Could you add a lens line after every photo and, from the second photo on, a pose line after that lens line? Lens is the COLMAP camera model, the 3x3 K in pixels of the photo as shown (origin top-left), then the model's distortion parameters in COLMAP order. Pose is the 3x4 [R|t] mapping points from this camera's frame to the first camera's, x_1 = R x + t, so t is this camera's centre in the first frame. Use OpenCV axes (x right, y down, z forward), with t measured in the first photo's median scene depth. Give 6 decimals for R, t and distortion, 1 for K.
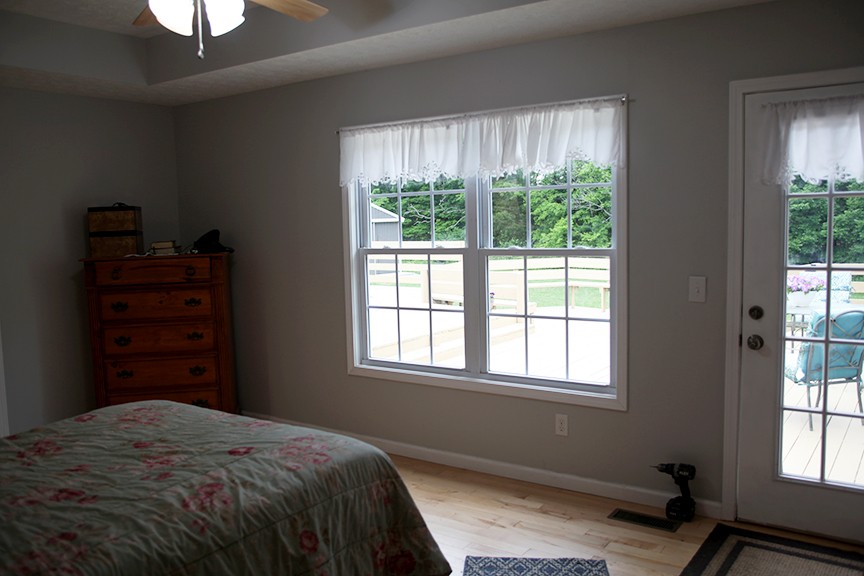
lens RADIAL K [[699.1, 0, 432.0], [0, 699.1, 288.0], [0, 0, 1]] dist [-0.064898, 0.000075]
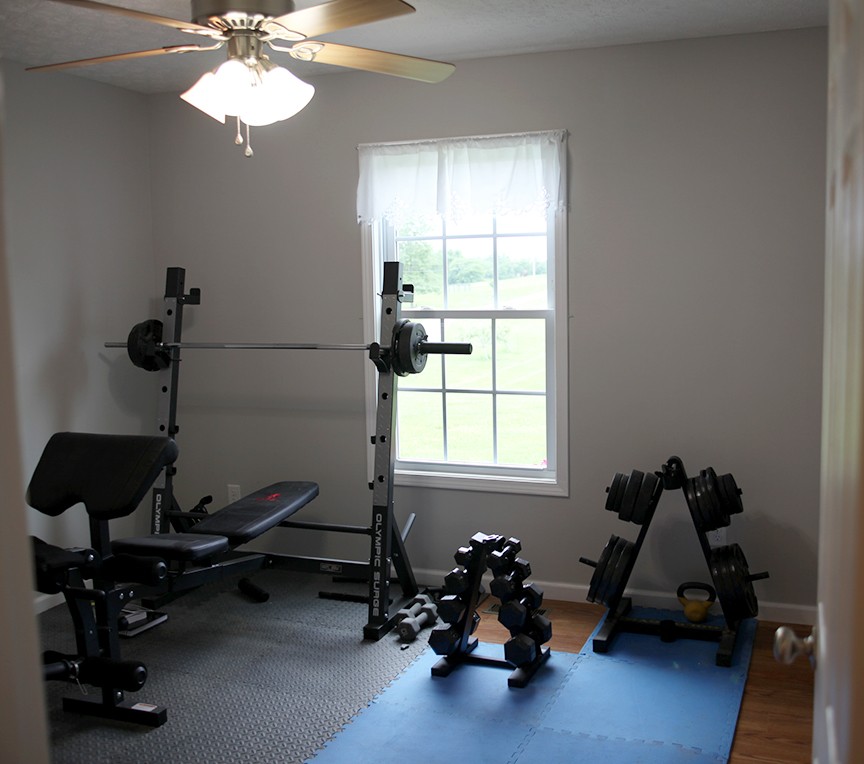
lens RADIAL K [[787.6, 0, 432.4], [0, 787.6, 362.5], [0, 0, 1]] dist [-0.042812, -0.004788]
pose [[0.956054, -0.021092, 0.292431, -0.162643], [0.018225, 0.999755, 0.012524, -0.006192], [-0.292624, -0.006644, 0.956205, 0.111309]]
